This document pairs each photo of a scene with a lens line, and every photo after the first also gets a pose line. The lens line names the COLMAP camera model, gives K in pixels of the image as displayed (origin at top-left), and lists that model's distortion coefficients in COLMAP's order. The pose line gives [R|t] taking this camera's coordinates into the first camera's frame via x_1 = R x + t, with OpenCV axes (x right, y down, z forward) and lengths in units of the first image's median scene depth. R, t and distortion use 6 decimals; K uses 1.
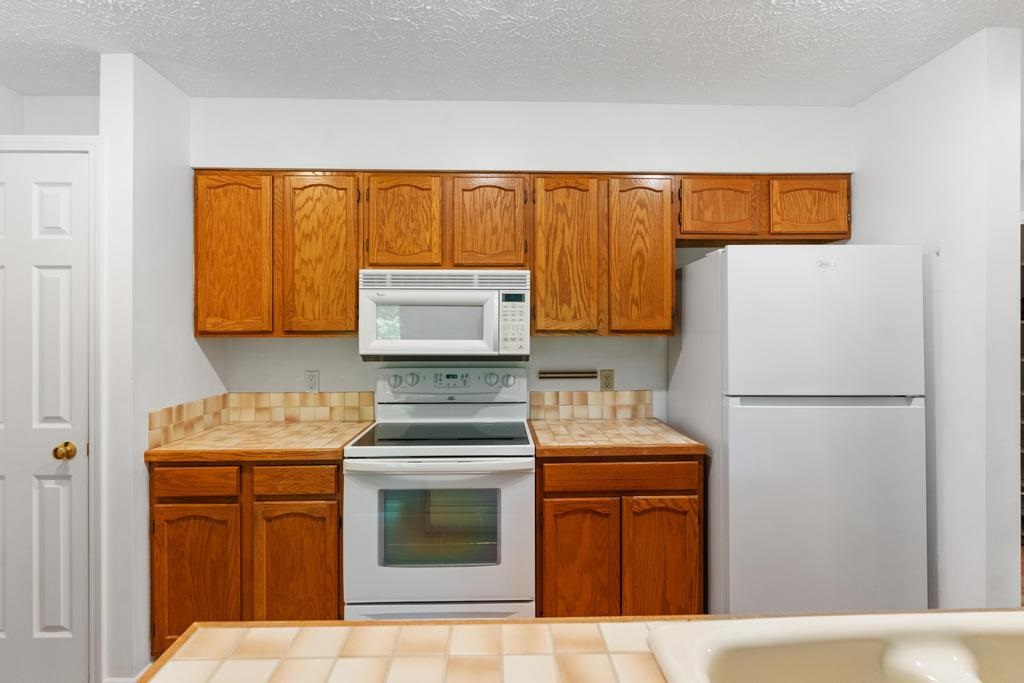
lens RADIAL K [[518.9, 0, 511.5], [0, 518.9, 327.5], [0, 0, 1]] dist [-0.002986, -0.001796]
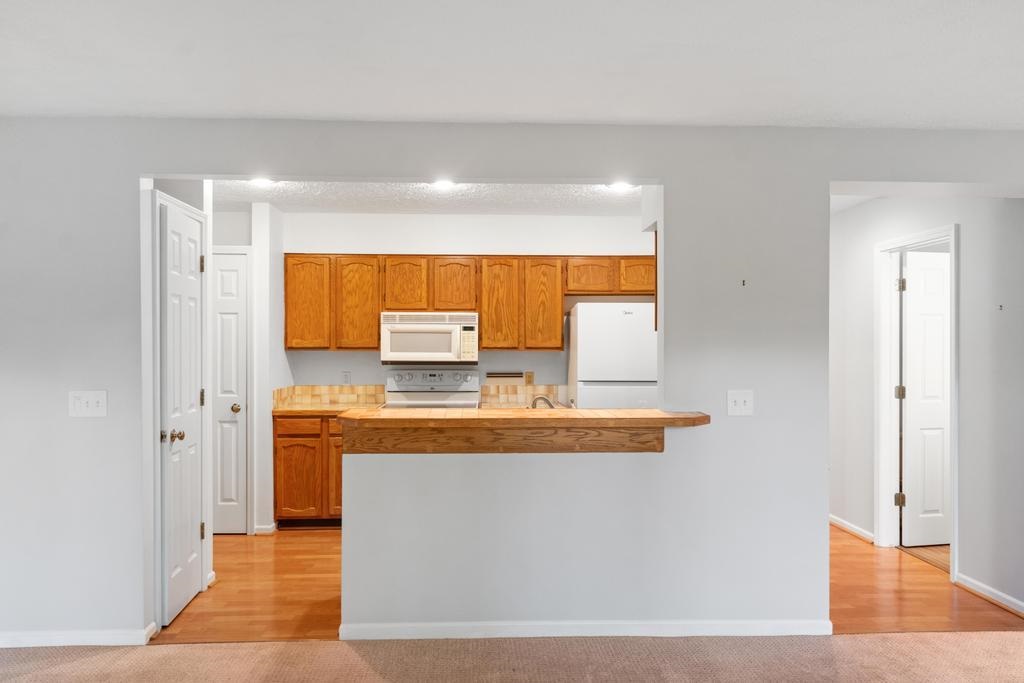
lens RADIAL K [[703.0, 0, 510.7], [0, 703.0, 354.0], [0, 0, 1]] dist [-0.001729, -0.001052]
pose [[0.999913, 0.002478, 0.012994, 0.114061], [-0.002593, 0.999958, 0.008801, 0.007399], [-0.012972, -0.008834, 0.999877, -1.359709]]
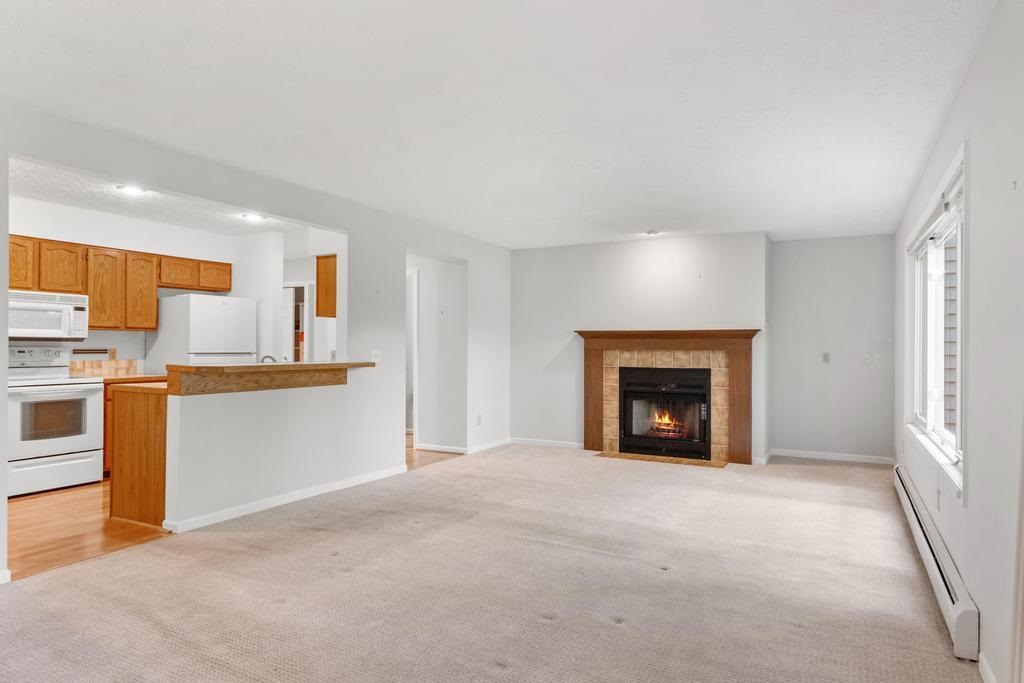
lens RADIAL K [[616.7, 0, 505.0], [0, 616.7, 338.7], [0, 0, 1]] dist [0.001764, 0.000413]
pose [[0.508746, 0.014005, 0.860803, -1.175772], [-0.003562, 0.999893, -0.014162, 0.082598], [-0.860909, 0.004139, 0.508741, -1.568913]]
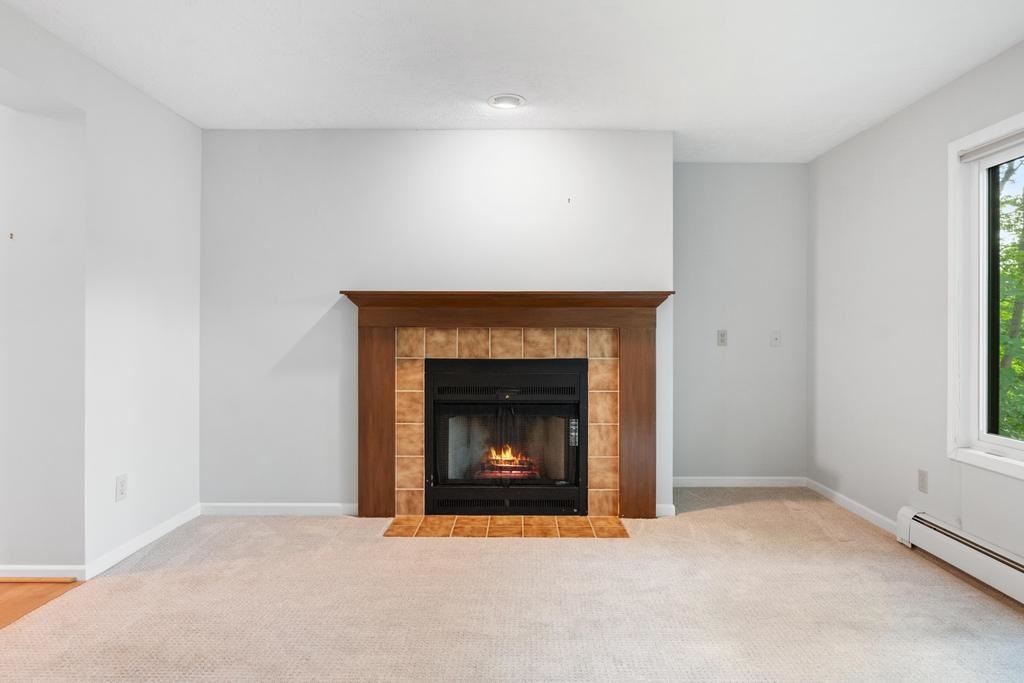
lens RADIAL K [[616.7, 0, 514.1], [0, 616.7, 324.7], [0, 0, 1]] dist [0.001764, 0.000413]
pose [[0.042521, 0.003139, 0.999091, 0.071774], [0.000983, 0.999994, -0.003183, 0.090496], [-0.999095, 0.001118, 0.042518, -0.822874]]
